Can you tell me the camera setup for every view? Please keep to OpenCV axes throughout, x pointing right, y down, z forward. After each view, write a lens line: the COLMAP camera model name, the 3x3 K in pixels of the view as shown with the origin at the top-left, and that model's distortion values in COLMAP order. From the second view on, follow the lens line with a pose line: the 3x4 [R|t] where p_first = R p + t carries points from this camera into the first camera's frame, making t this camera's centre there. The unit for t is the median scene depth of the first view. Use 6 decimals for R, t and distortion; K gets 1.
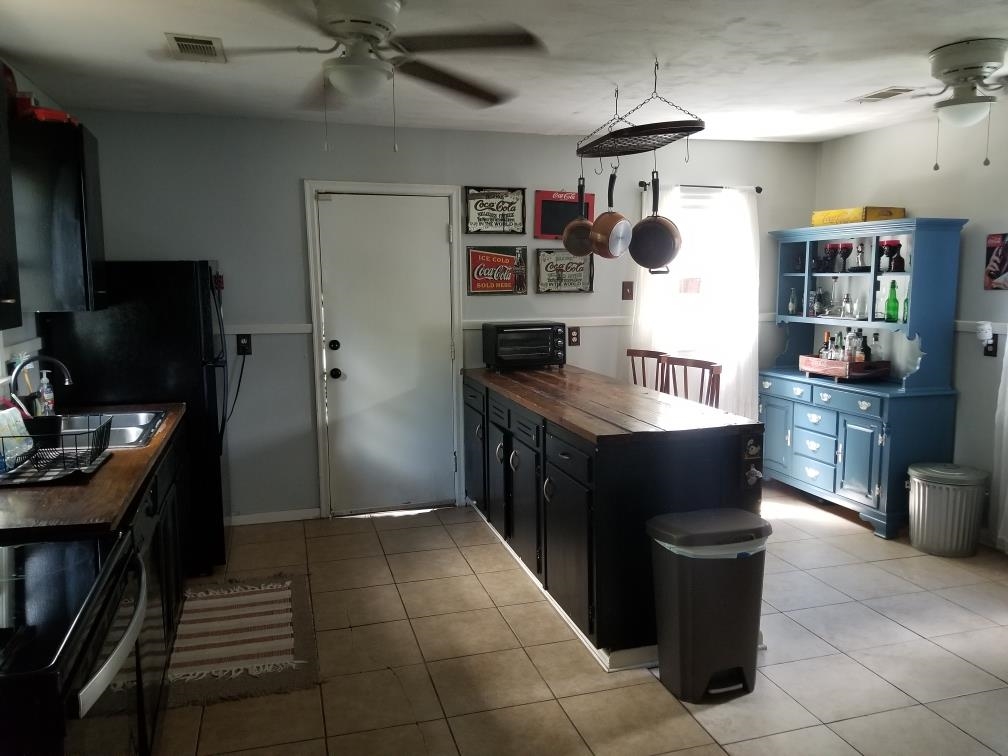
lens RADIAL K [[779.7, 0, 507.8], [0, 779.7, 373.0], [0, 0, 1]] dist [0.085738, -0.164693]
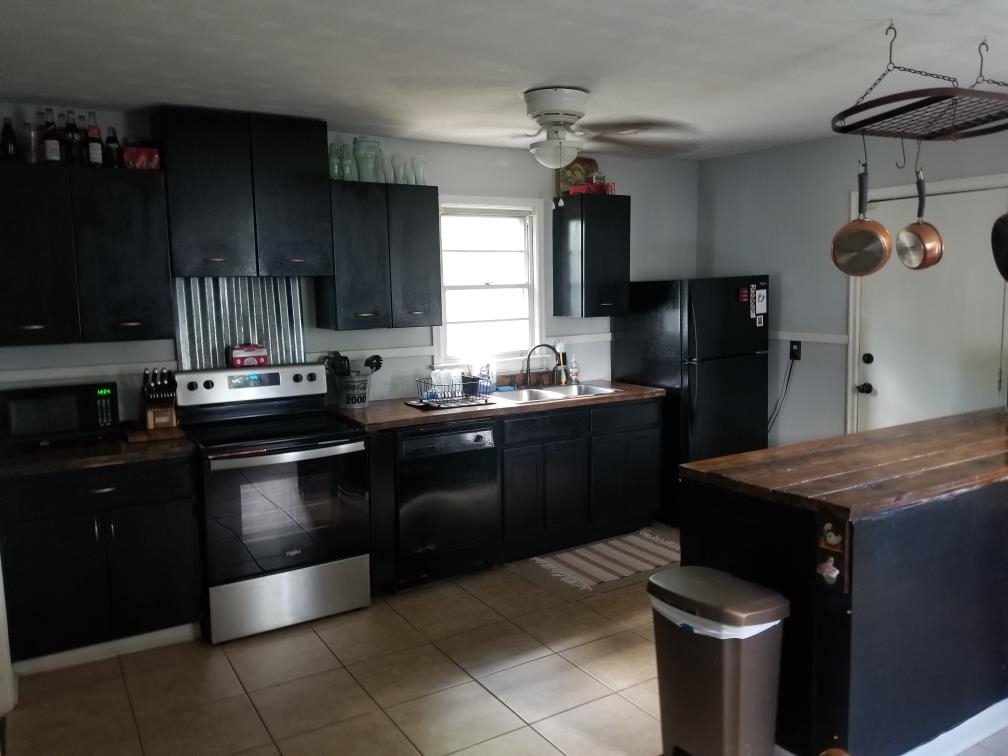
lens RADIAL K [[779.7, 0, 507.8], [0, 779.7, 373.0], [0, 0, 1]] dist [0.085738, -0.164693]
pose [[0.256574, 0.108229, -0.960446, 0.761745], [-0.099770, 0.991368, 0.085061, -0.072371], [0.961361, 0.074000, 0.265157, 0.411129]]
